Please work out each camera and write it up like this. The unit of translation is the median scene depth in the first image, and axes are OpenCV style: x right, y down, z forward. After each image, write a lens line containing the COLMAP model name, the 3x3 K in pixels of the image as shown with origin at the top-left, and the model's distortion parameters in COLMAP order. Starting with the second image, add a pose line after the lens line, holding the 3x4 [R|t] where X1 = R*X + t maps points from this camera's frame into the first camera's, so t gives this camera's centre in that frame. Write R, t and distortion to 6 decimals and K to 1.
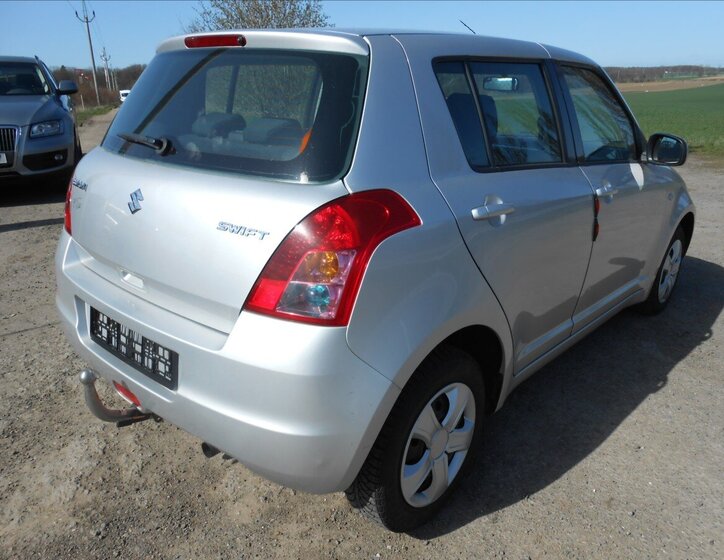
lens RADIAL K [[578.9, 0, 362.0], [0, 578.9, 280.0], [0, 0, 1]] dist [-0.014325, 0.008536]
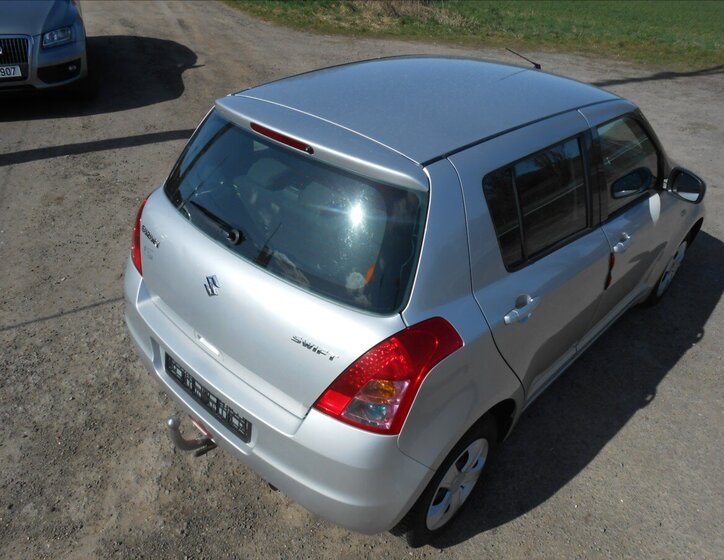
lens RADIAL K [[578.9, 0, 362.0], [0, 578.9, 280.0], [0, 0, 1]] dist [-0.014325, 0.008536]
pose [[0.998704, 0.050130, 0.008849, -0.094997], [-0.050834, 0.972982, 0.225216, -0.376522], [0.002680, -0.225374, 0.974269, -0.102449]]
